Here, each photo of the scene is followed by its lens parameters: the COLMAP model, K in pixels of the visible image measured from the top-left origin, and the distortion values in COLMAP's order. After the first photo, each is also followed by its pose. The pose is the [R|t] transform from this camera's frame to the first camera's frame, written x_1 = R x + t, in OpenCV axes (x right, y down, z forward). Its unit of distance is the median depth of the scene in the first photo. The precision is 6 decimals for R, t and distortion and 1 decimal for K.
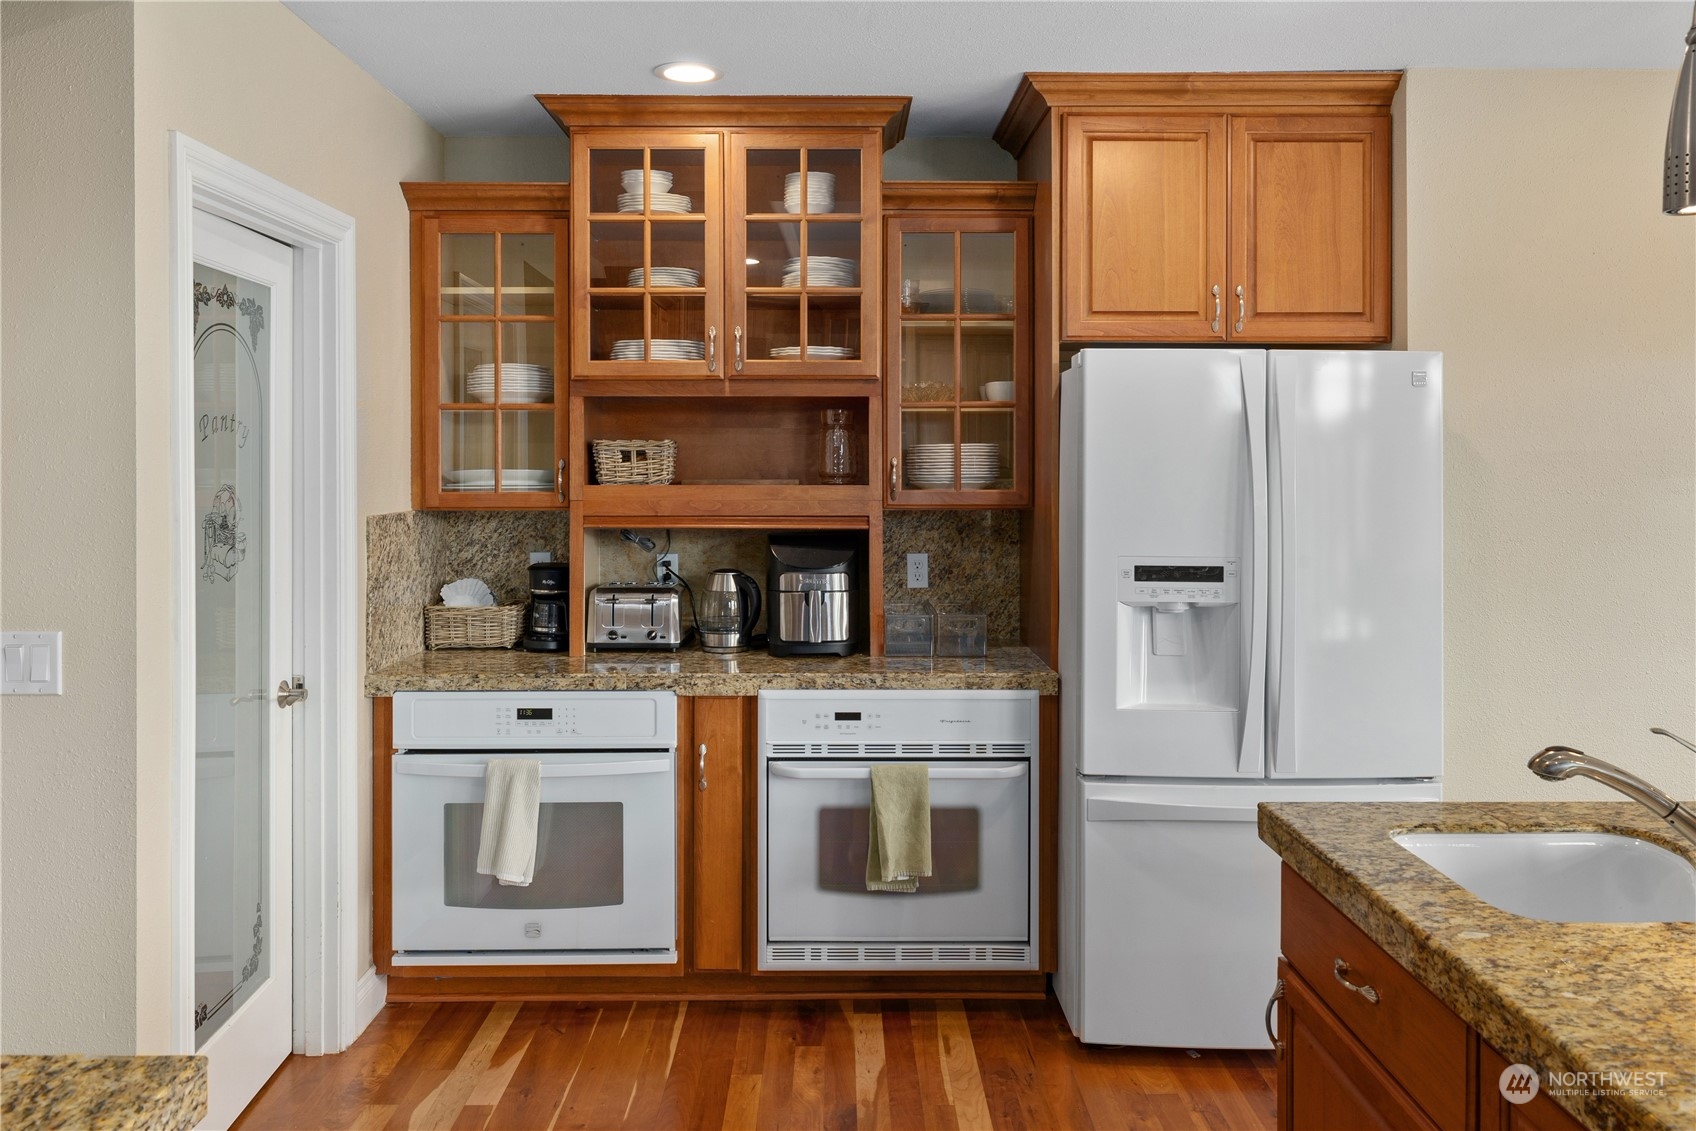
lens RADIAL K [[1238.3, 0, 848.0], [0, 1238.3, 565.5], [0, 0, 1]] dist [0.008724, 0.001315]
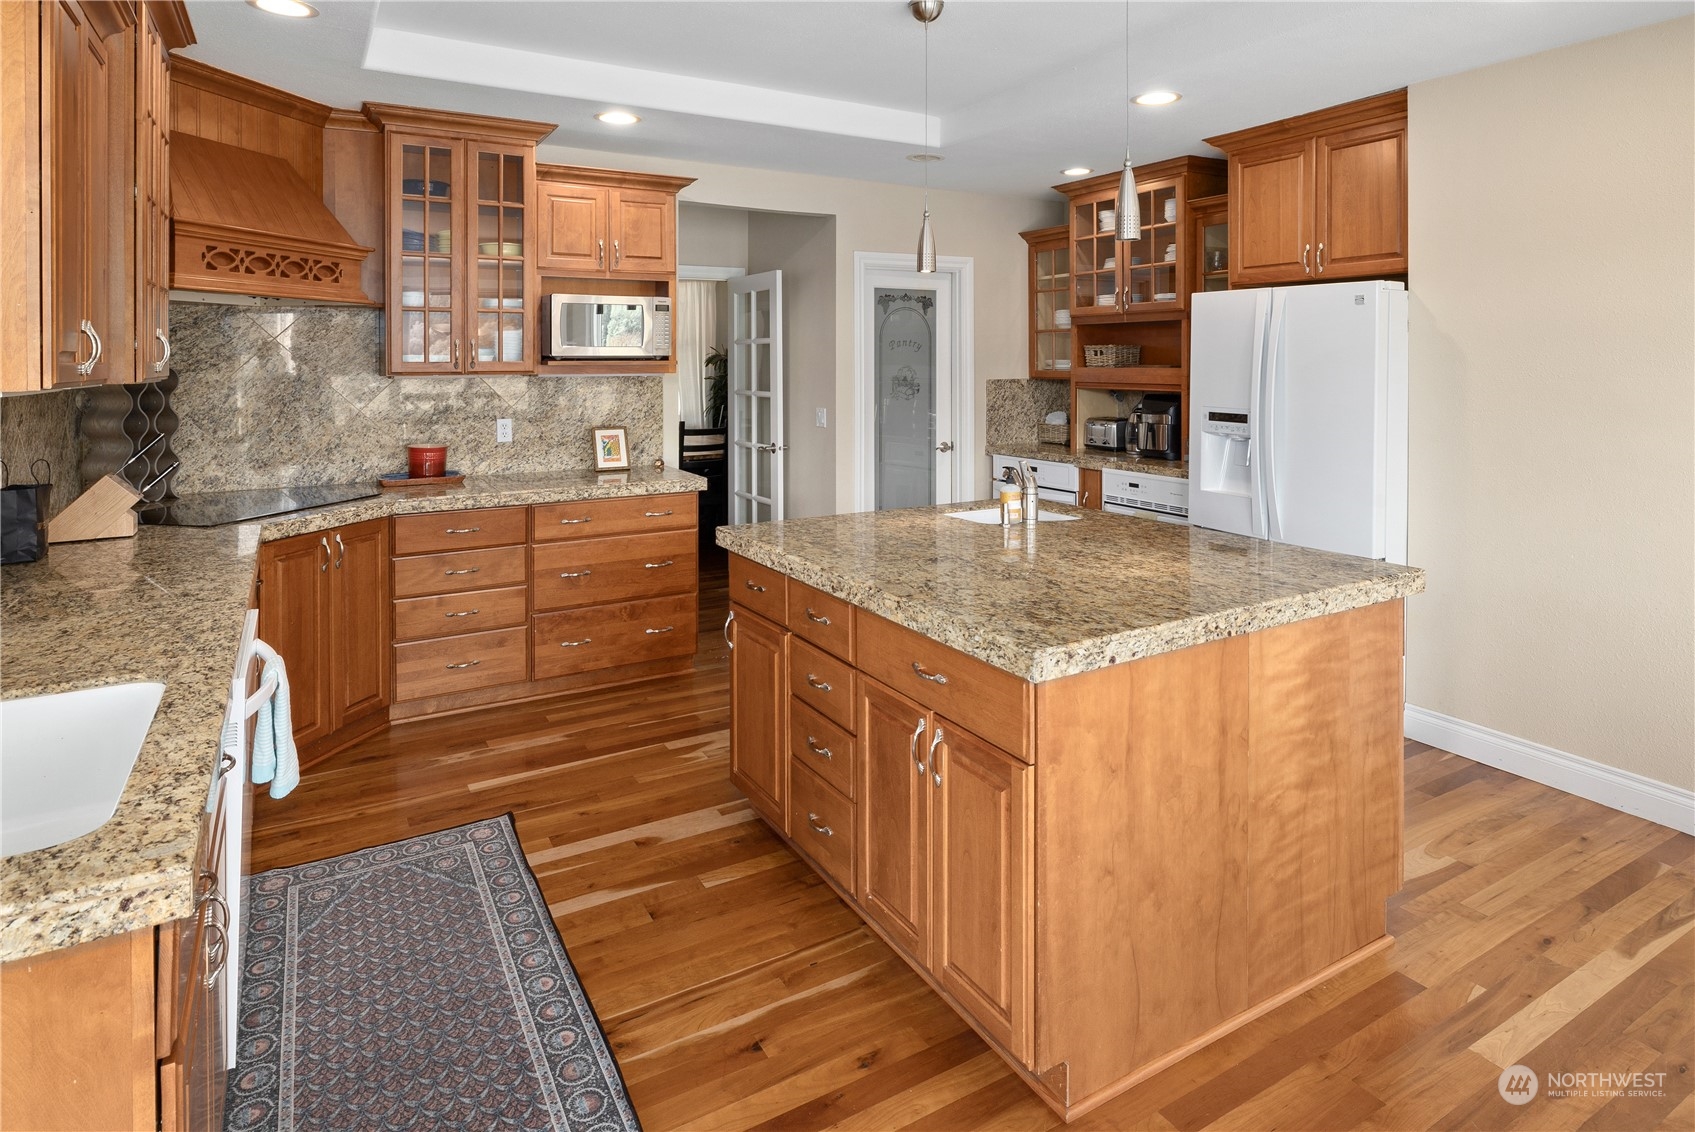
lens RADIAL K [[909.8, 0, 847.5], [0, 909.8, 566.0], [0, 0, 1]] dist [-0.002641, -0.000429]
pose [[0.490679, 0.188834, -0.850633, 1.036342], [-0.064424, 0.981425, 0.180706, 0.013449], [0.868956, -0.033867, 0.493730, -0.133479]]
